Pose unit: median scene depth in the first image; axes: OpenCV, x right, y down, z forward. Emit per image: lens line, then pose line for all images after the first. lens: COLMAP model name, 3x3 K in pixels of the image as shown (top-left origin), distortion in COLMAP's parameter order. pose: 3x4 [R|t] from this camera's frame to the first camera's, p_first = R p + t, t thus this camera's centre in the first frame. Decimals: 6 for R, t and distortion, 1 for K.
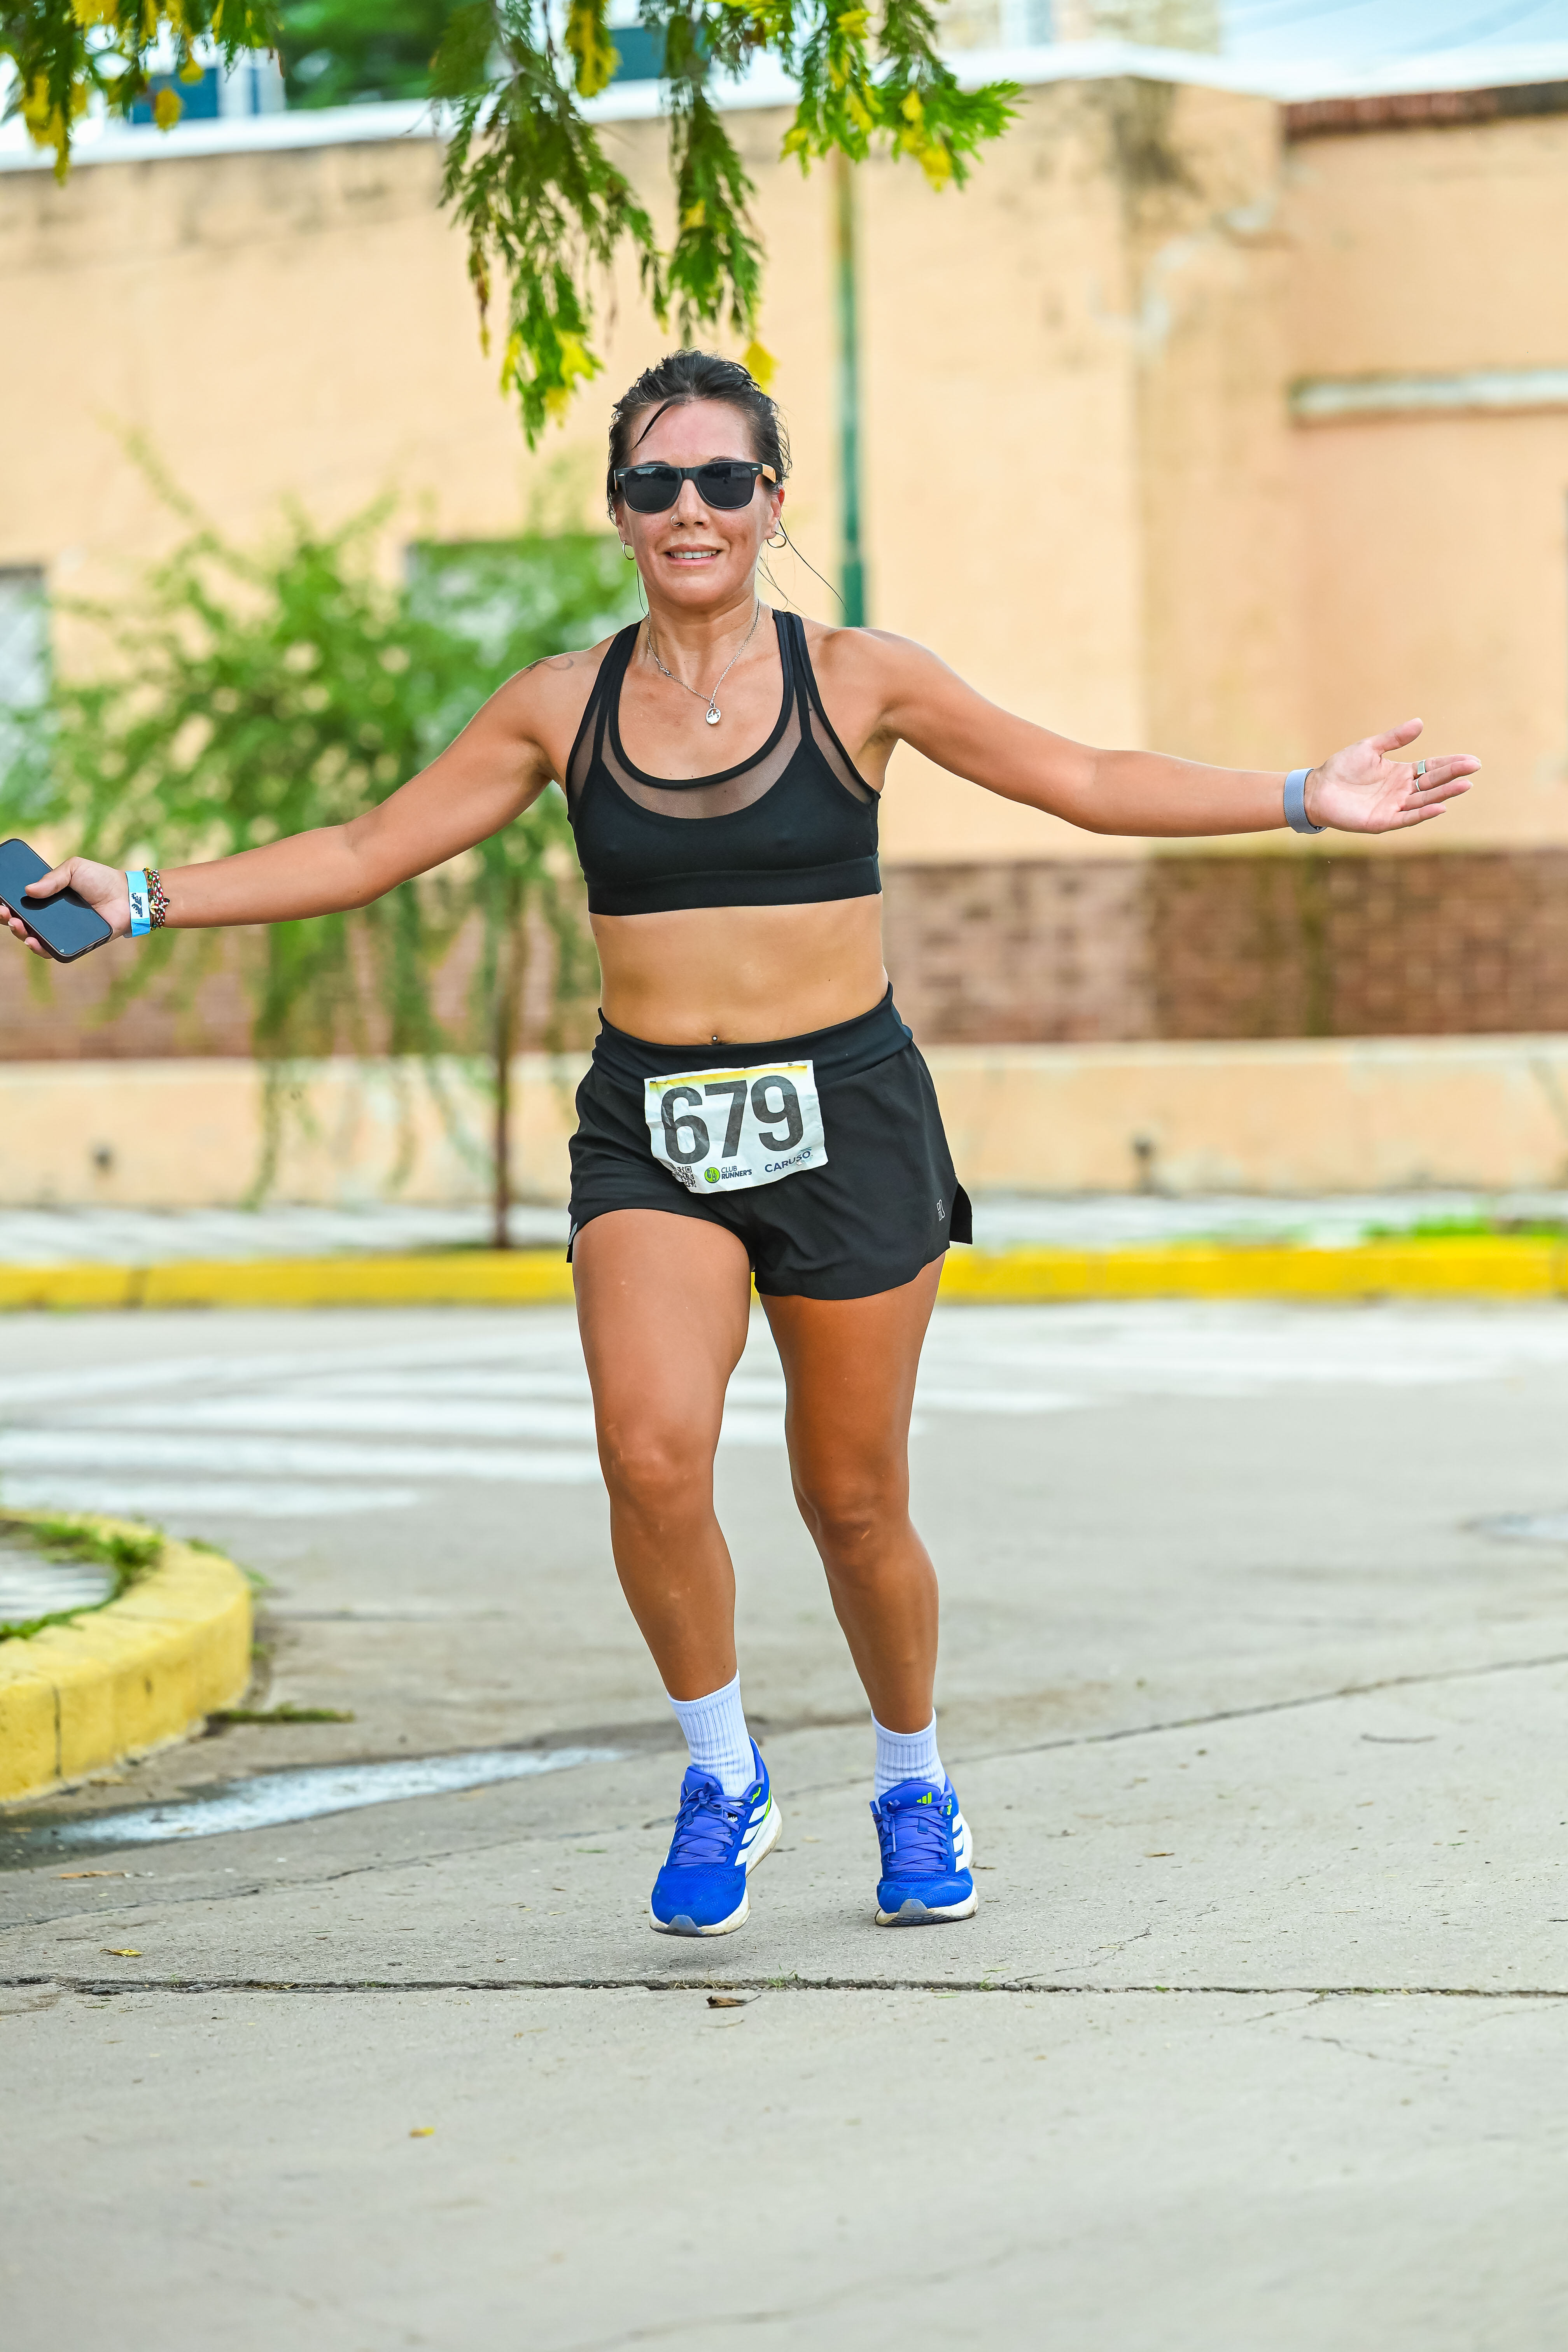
lens RADIAL K [[8984.6, 0, 788.9], [0, 8984.6, 1187.8], [0, 0, 1]] dist [0.023545, 0.000000]
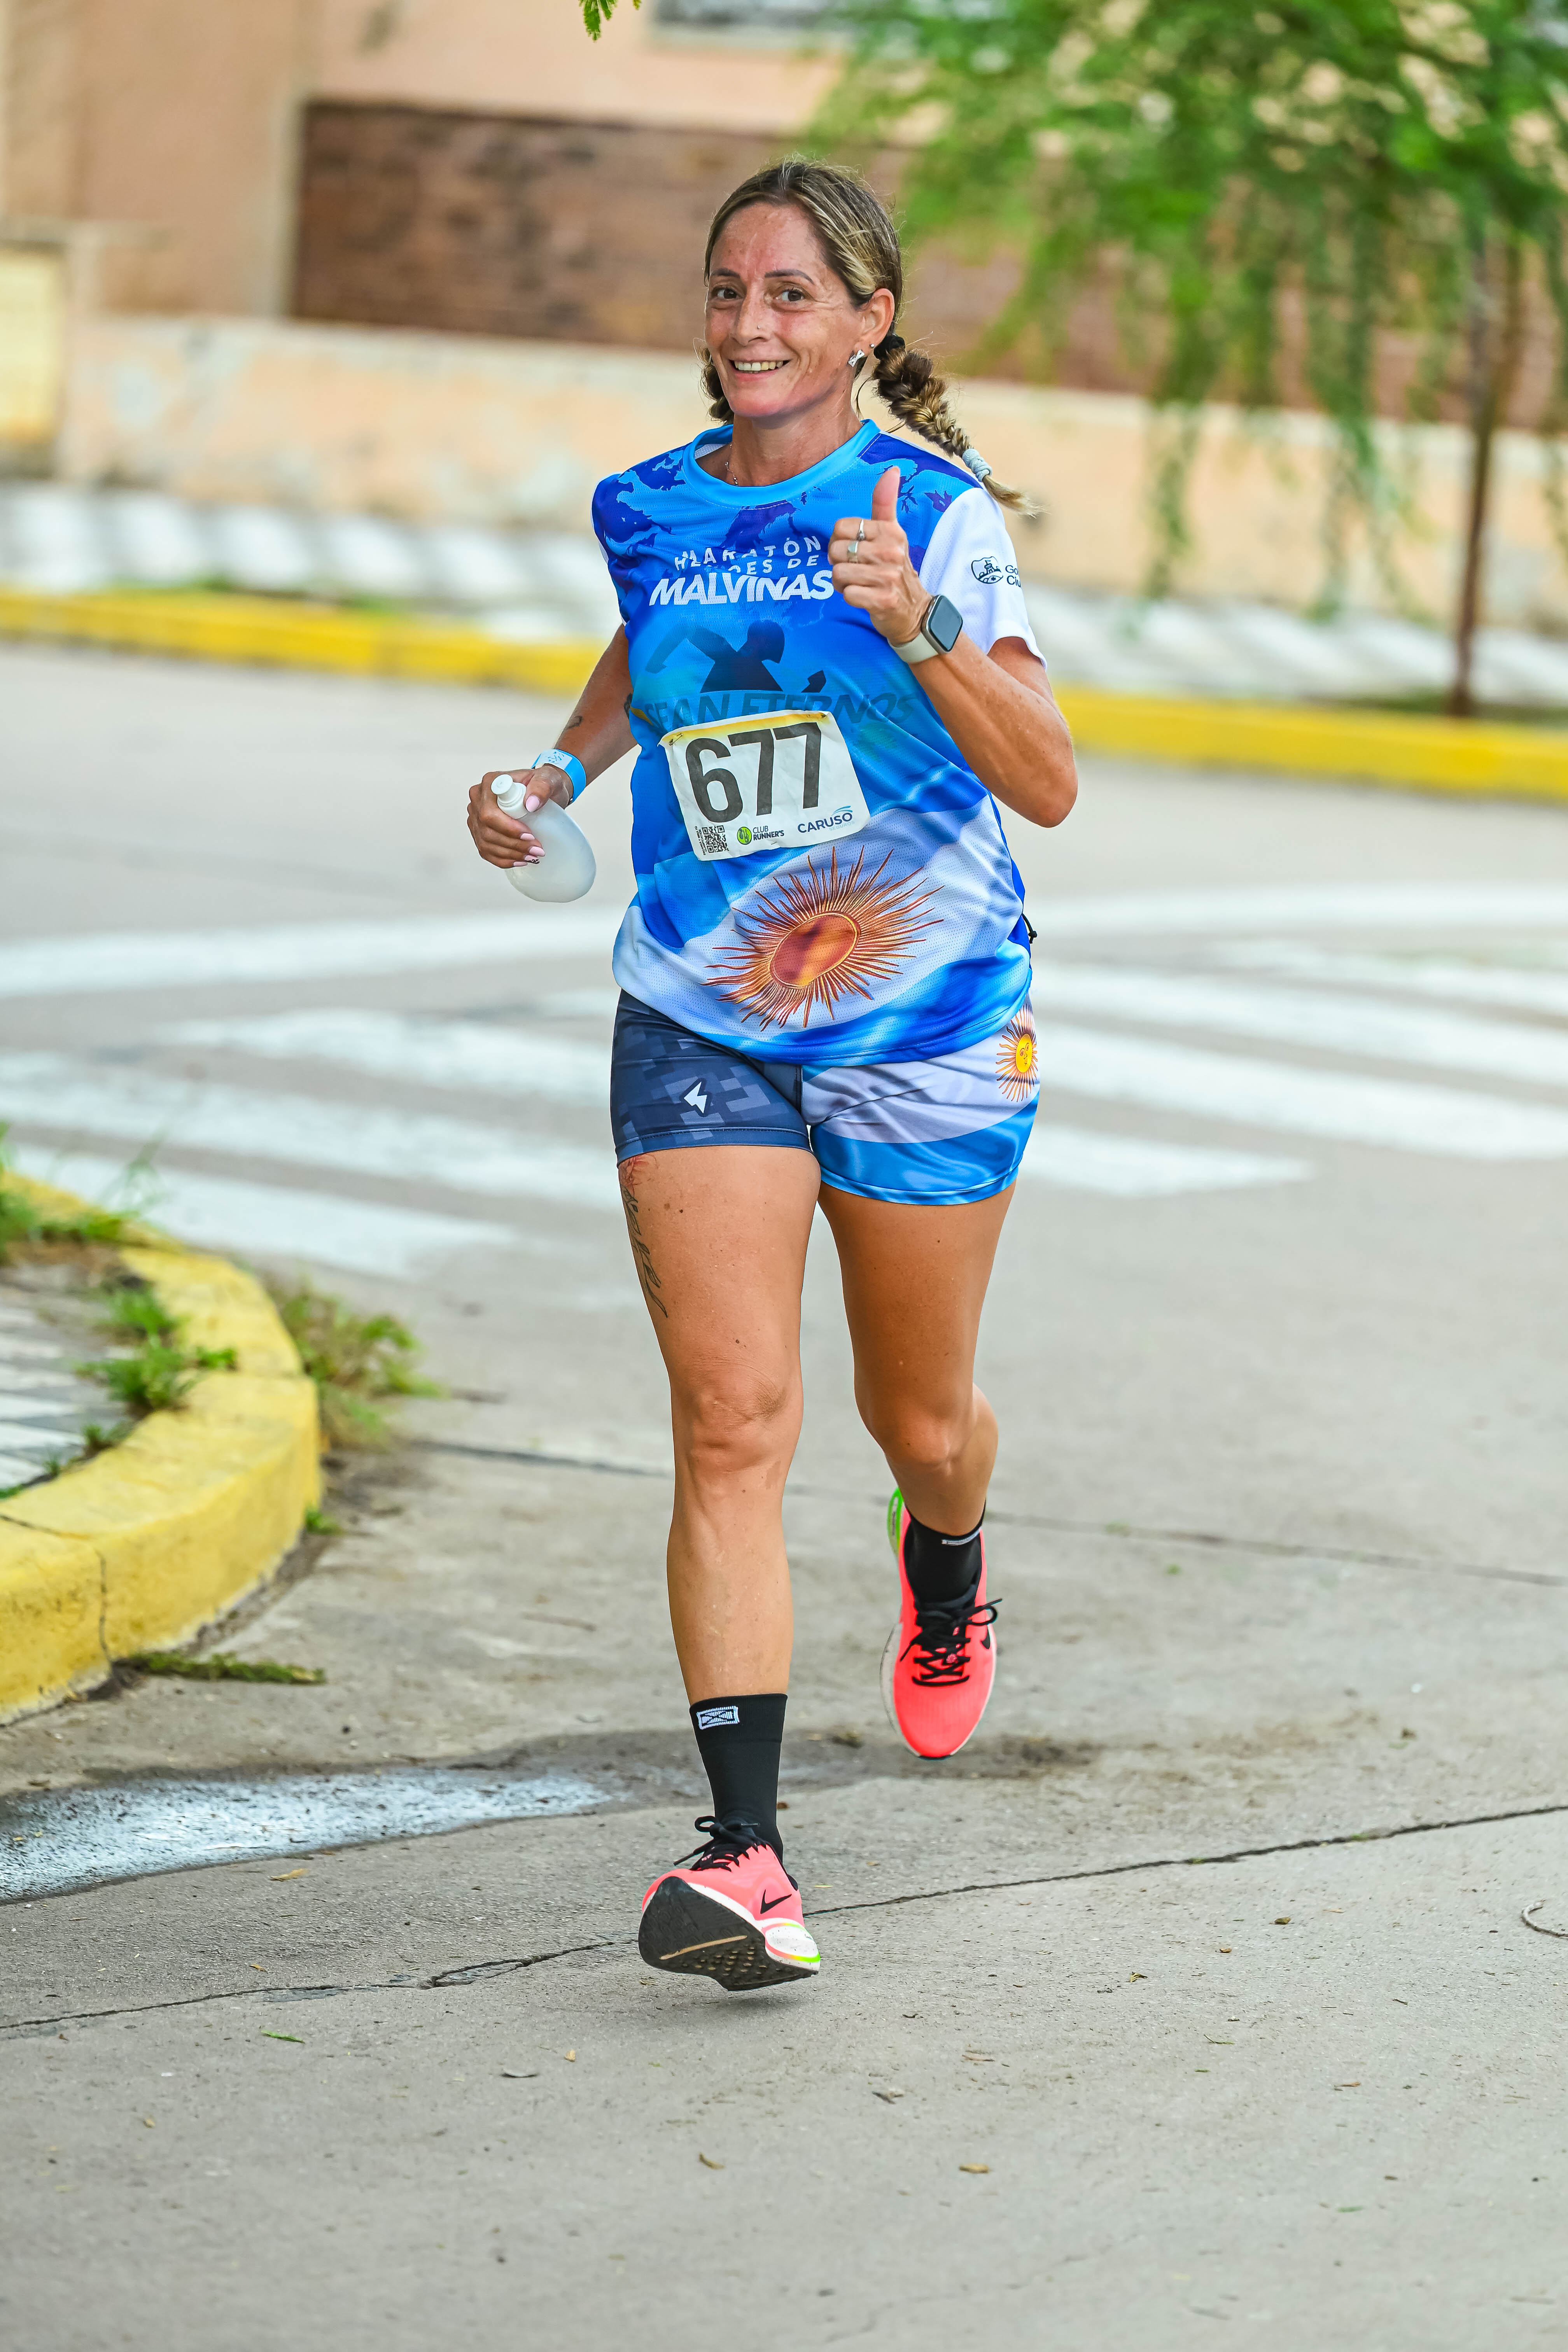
lens RADIAL K [[11286.6, 0, 804.5], [0, 11286.6, 1163.1], [0, 0, 1]] dist [0.035304, 0.000000]
pose [[0.984669, 0.100552, -0.142534, 0.125672], [-0.089504, 0.992611, 0.081931, -0.066883], [0.149719, -0.067918, 0.986393, 0.084188]]
